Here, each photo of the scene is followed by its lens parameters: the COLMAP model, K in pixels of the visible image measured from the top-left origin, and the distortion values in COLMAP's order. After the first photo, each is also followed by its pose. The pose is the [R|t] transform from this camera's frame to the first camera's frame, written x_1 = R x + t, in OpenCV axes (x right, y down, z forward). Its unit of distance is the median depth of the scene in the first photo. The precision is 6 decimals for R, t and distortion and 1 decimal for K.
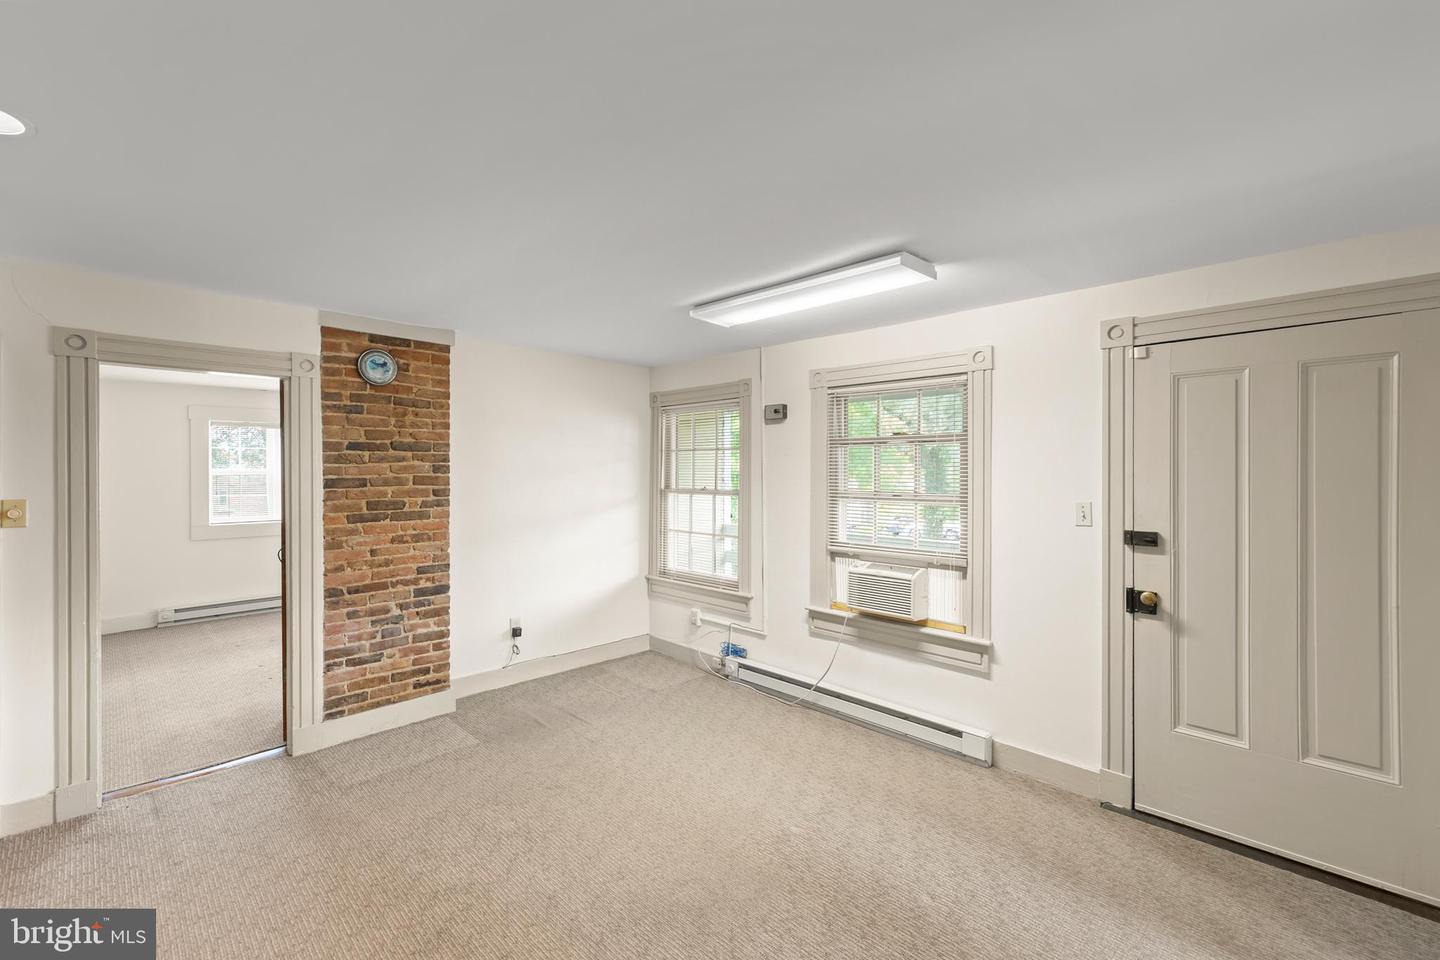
lens RADIAL K [[641.9, 0, 727.3], [0, 641.9, 471.3], [0, 0, 1]] dist [0.001236, -0.000103]
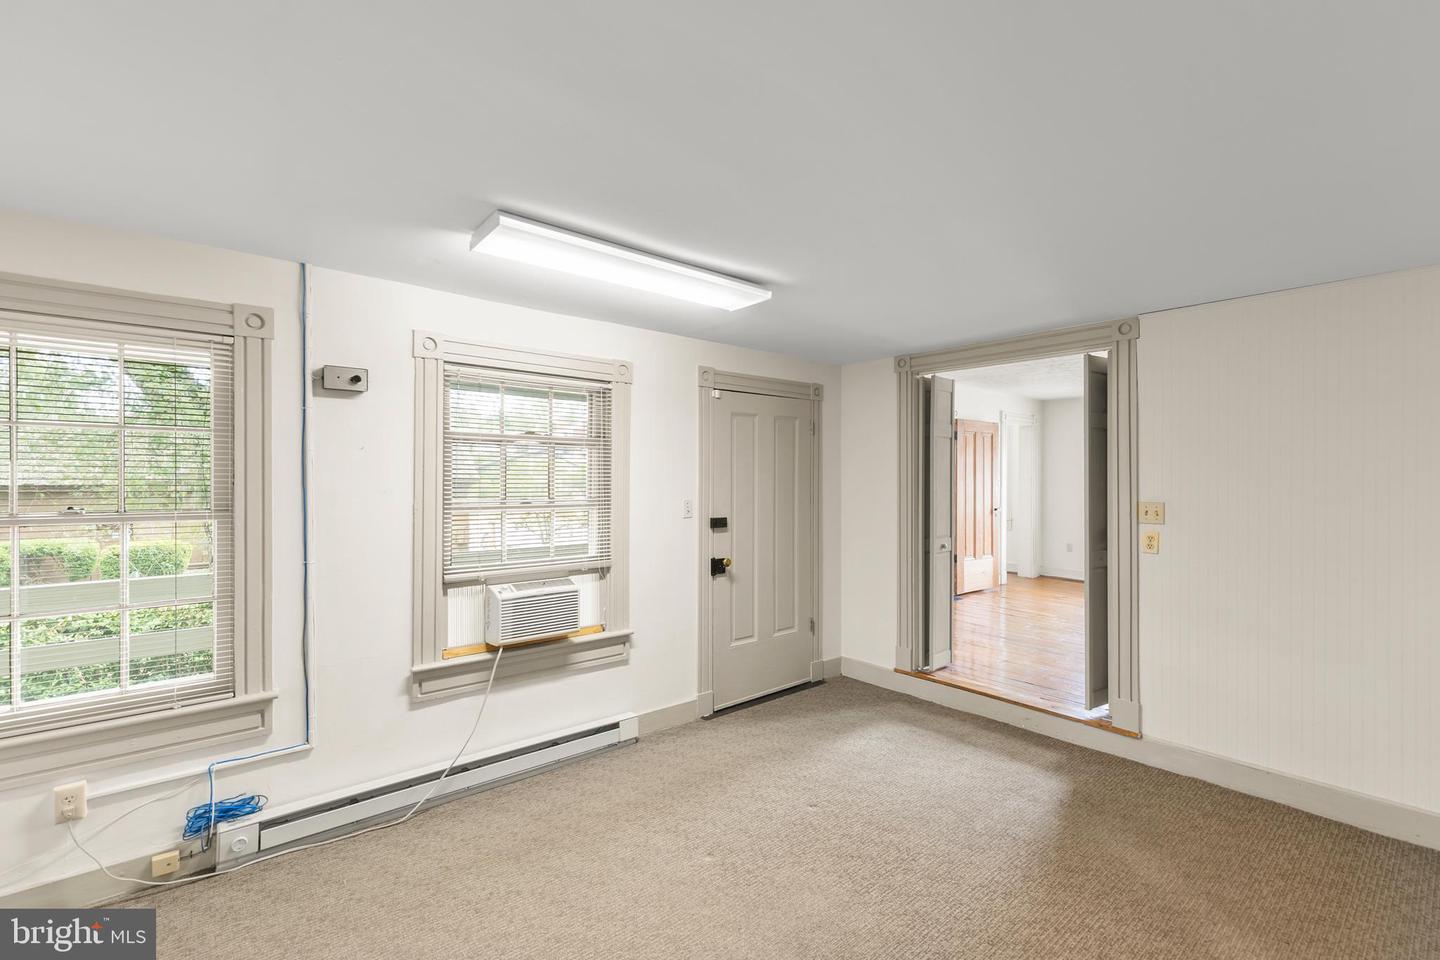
lens RADIAL K [[641.9, 0, 727.3], [0, 641.9, 471.3], [0, 0, 1]] dist [0.001236, -0.000103]
pose [[0.051528, 0.009998, 0.998622, -0.637316], [-0.004451, 0.999942, -0.009781, 0.001689], [-0.998662, -0.003941, 0.051570, 0.712120]]
